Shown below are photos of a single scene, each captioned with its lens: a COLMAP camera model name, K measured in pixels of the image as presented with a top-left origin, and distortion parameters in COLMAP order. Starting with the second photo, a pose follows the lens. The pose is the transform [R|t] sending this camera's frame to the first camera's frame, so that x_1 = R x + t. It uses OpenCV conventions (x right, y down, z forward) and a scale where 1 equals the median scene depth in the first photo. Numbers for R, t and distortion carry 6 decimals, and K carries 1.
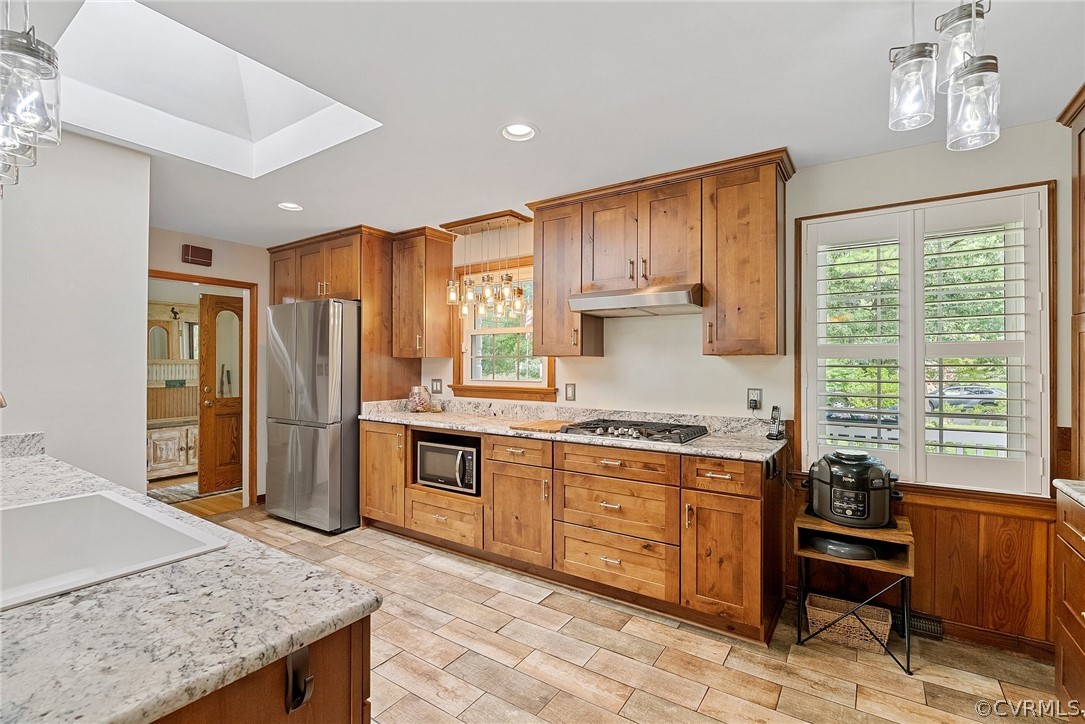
lens RADIAL K [[492.2, 0, 549.4], [0, 492.2, 364.7], [0, 0, 1]] dist [-0.013785, 0.004255]
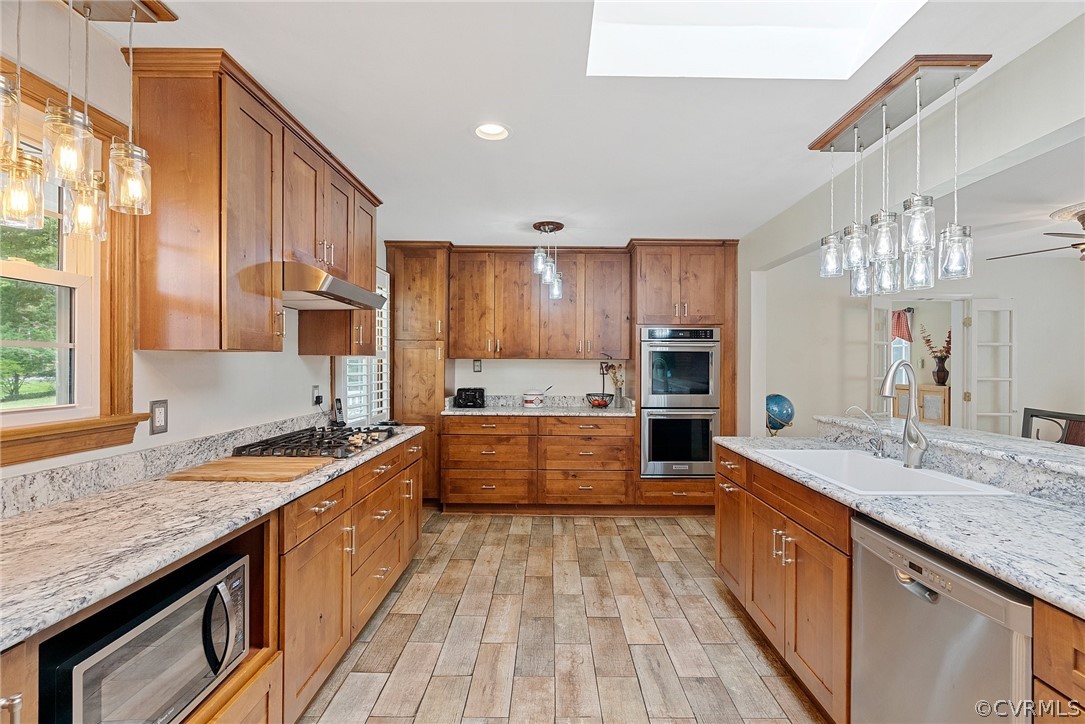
lens RADIAL K [[492.2, 0, 547.8], [0, 492.2, 364.1], [0, 0, 1]] dist [-0.013785, 0.004255]
pose [[-0.556169, -0.006226, 0.831046, -0.774407], [-0.011062, 0.999939, 0.000088, -0.007180], [-0.830996, -0.009144, -0.556204, 1.178522]]
